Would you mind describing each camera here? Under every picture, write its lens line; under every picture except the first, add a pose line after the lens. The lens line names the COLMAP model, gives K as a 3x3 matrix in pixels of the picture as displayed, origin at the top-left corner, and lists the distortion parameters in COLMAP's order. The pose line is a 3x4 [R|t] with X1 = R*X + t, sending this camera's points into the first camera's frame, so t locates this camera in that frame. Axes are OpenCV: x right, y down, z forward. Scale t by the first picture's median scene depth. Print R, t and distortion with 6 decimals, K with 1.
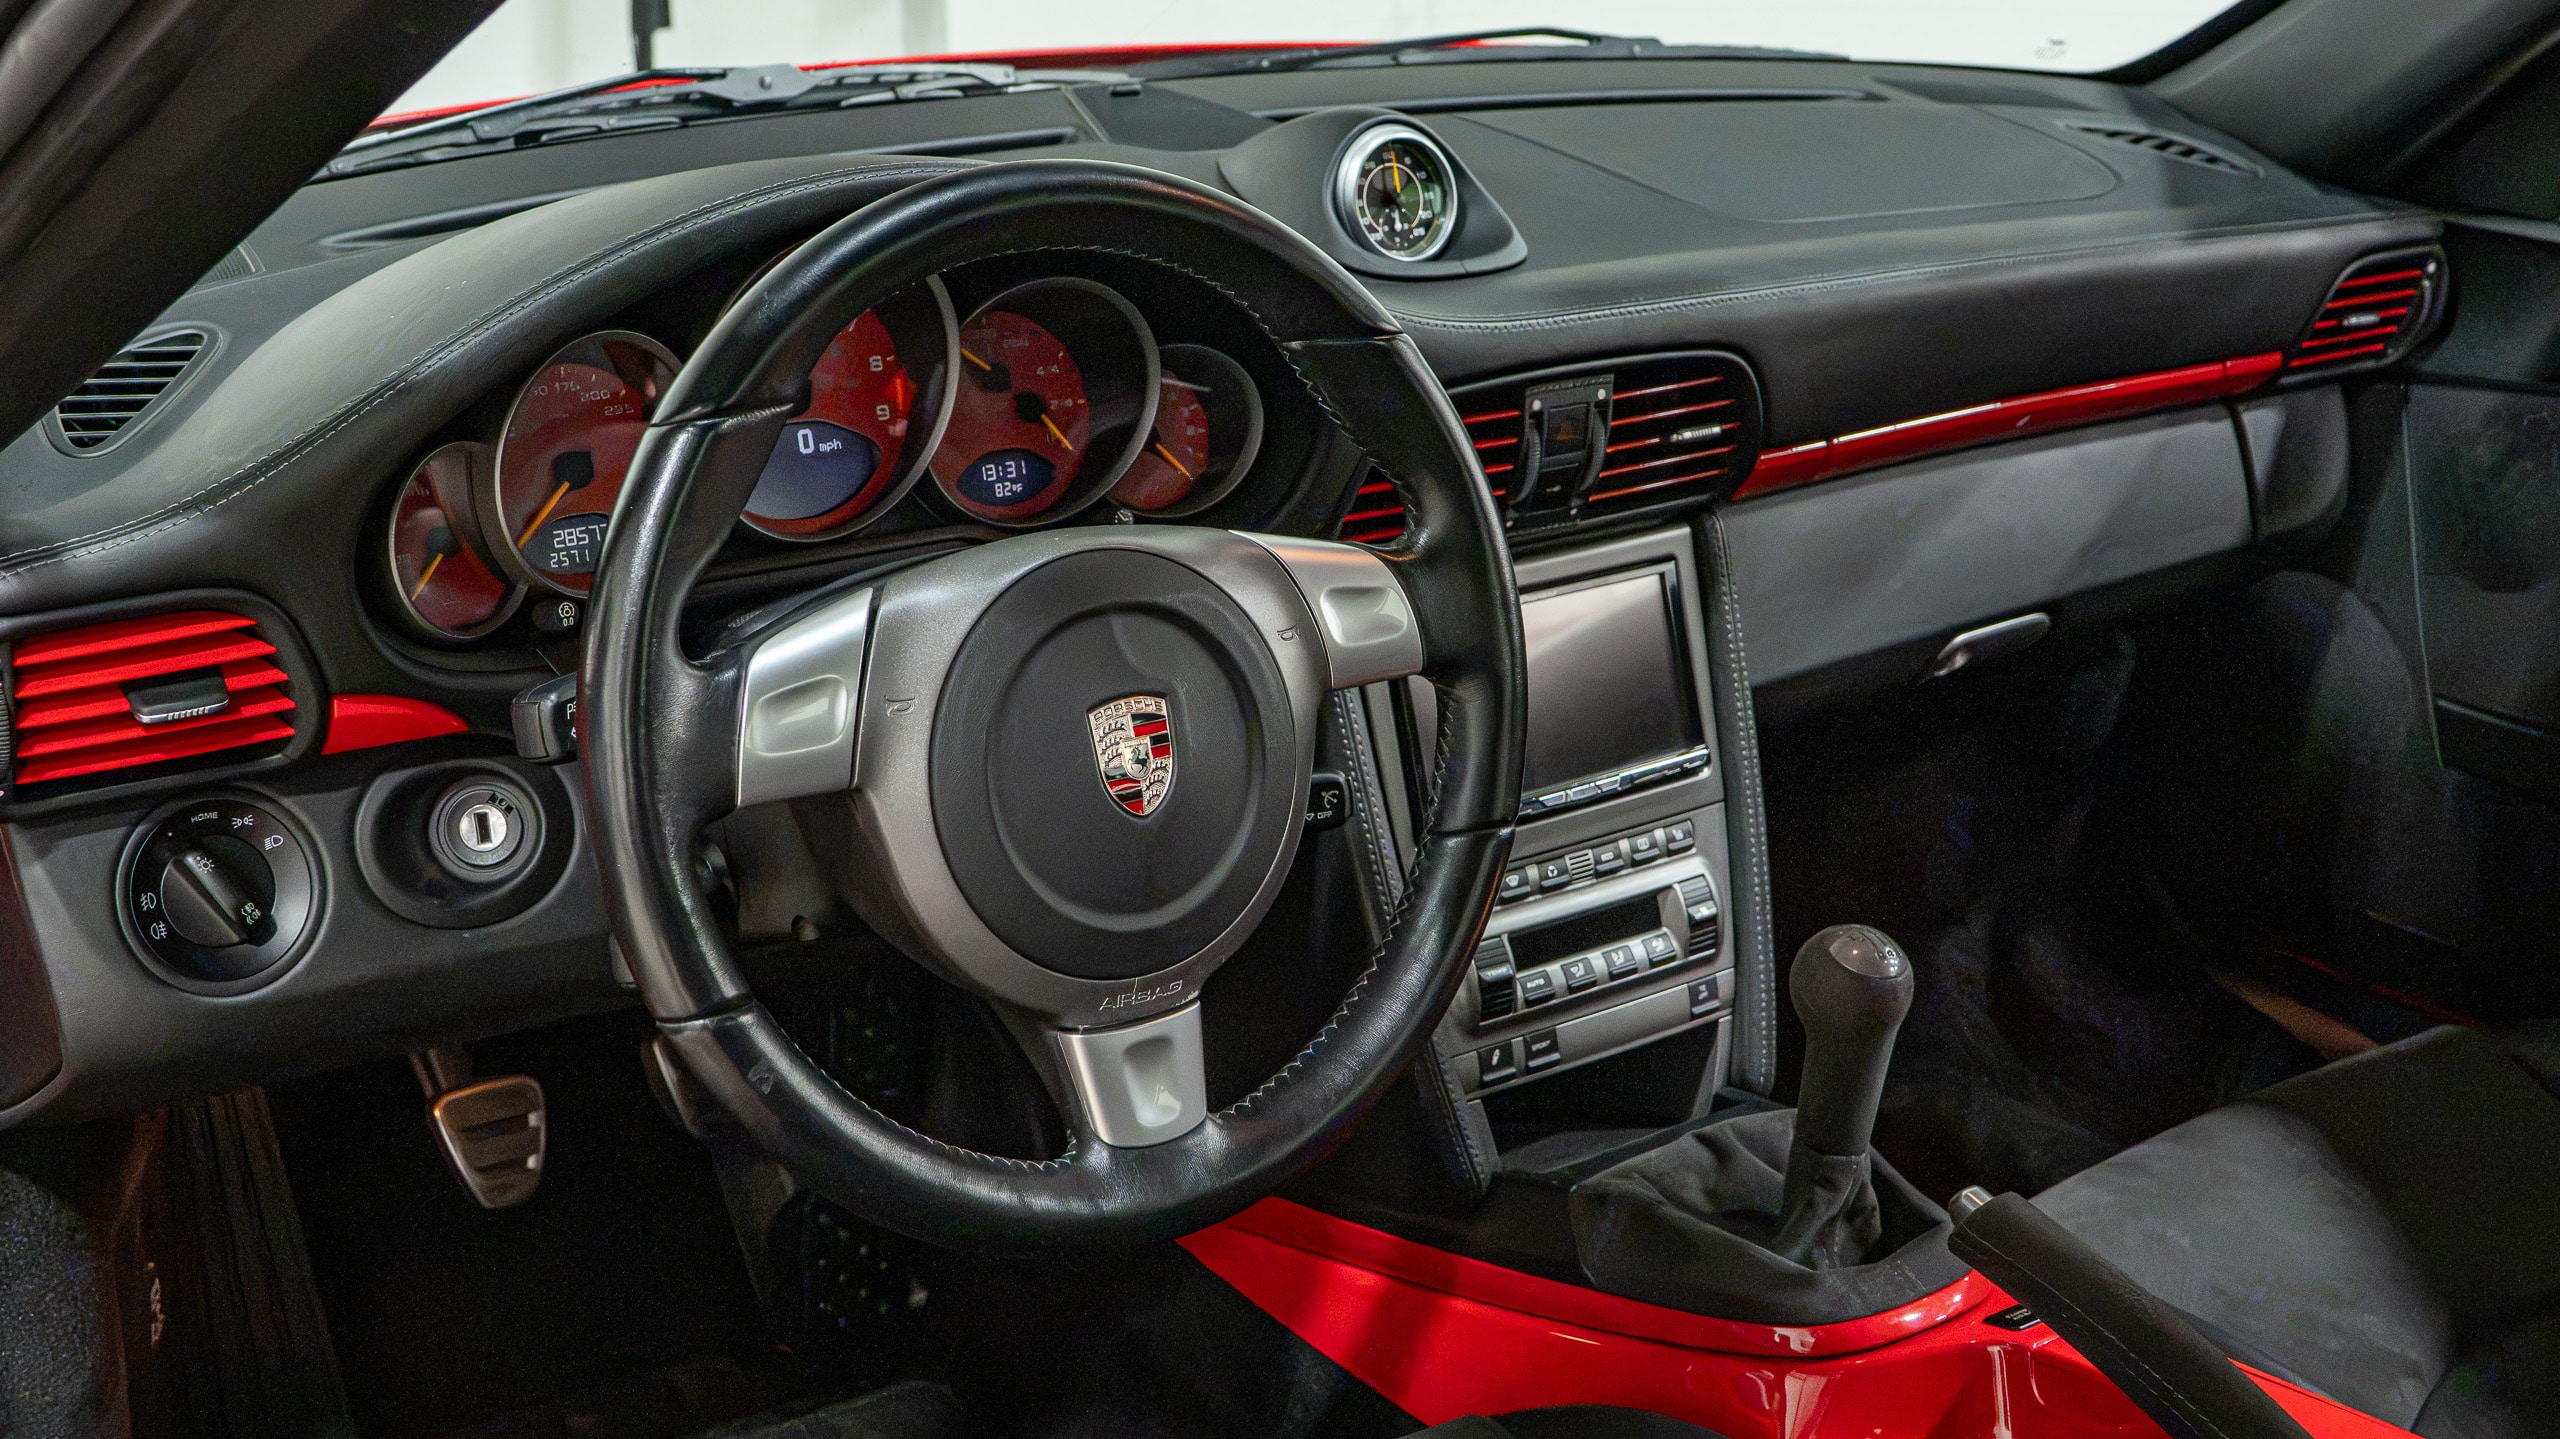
lens RADIAL K [[3161.8, 0, 1276.2], [0, 3161.8, 713.6], [0, 0, 1]] dist [-0.055897, 0.000000]
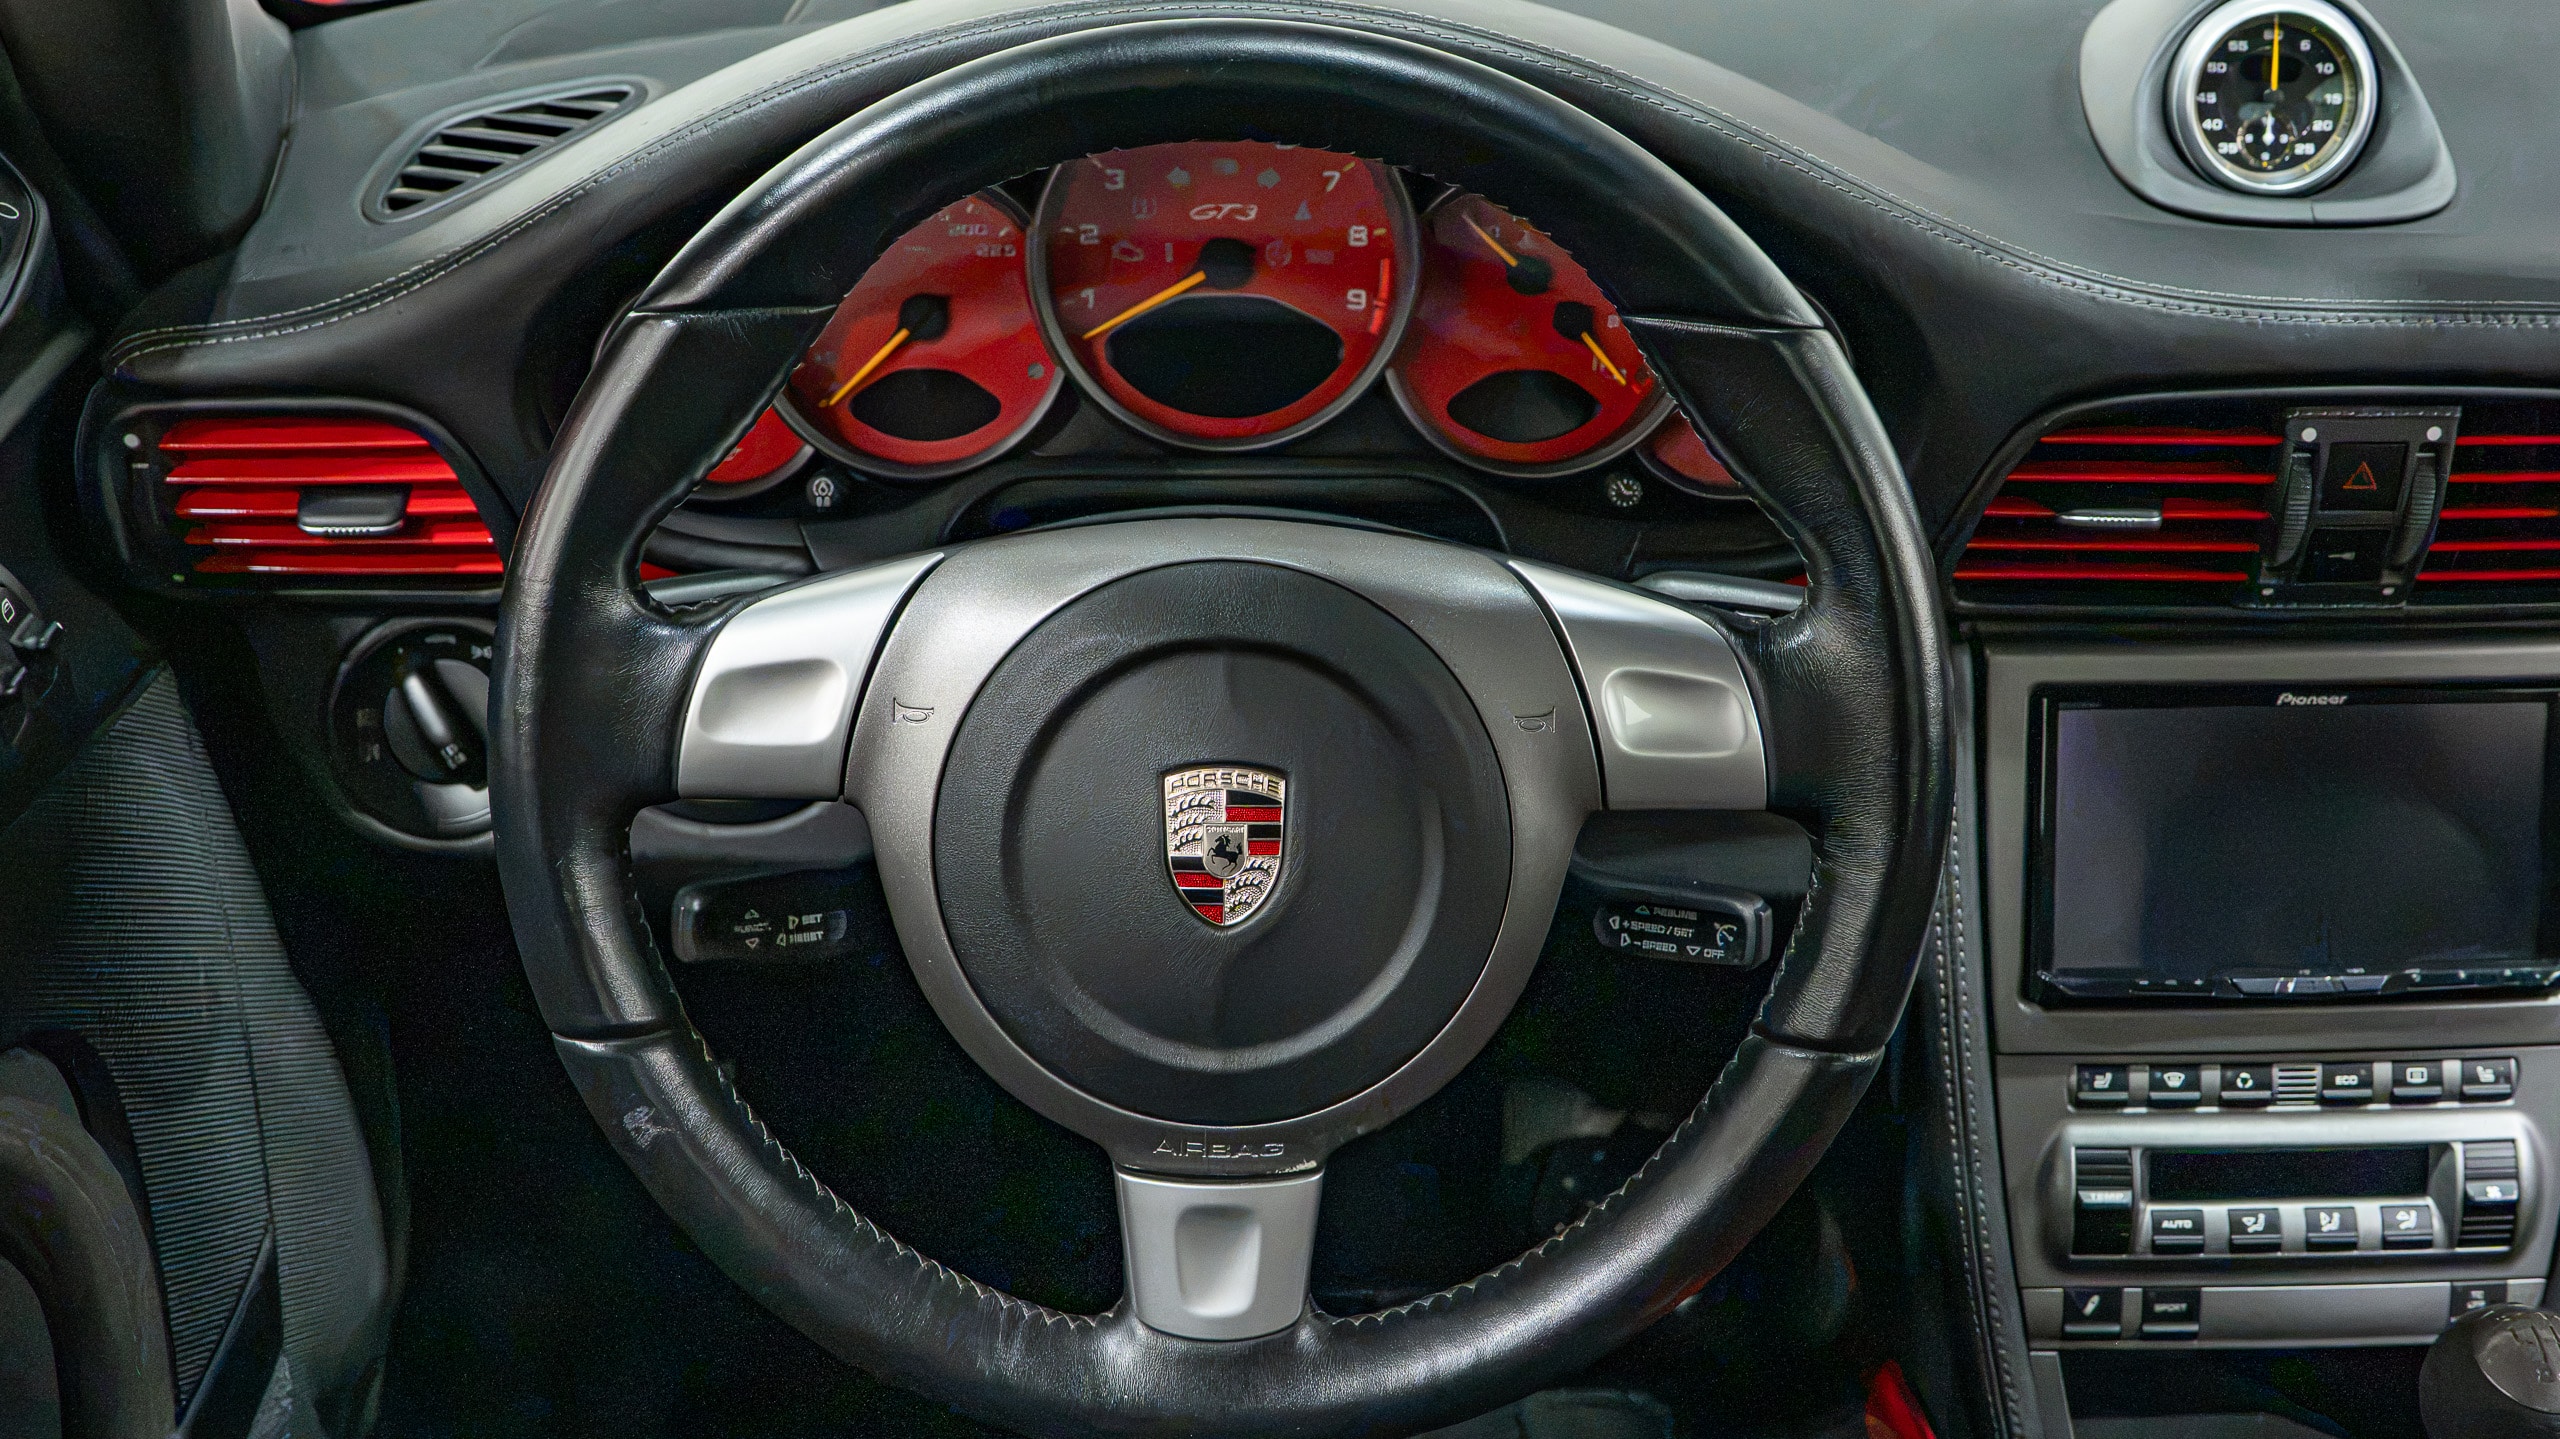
lens RADIAL K [[3161.8, 0, 1276.4], [0, 3161.8, 727.6], [0, 0, 1]] dist [-0.055897, 0.000000]
pose [[0.814039, 0.236241, -0.530595, 0.292383], [-0.177027, 0.970993, 0.160728, -0.111900], [0.553175, -0.036909, 0.832247, 0.326226]]
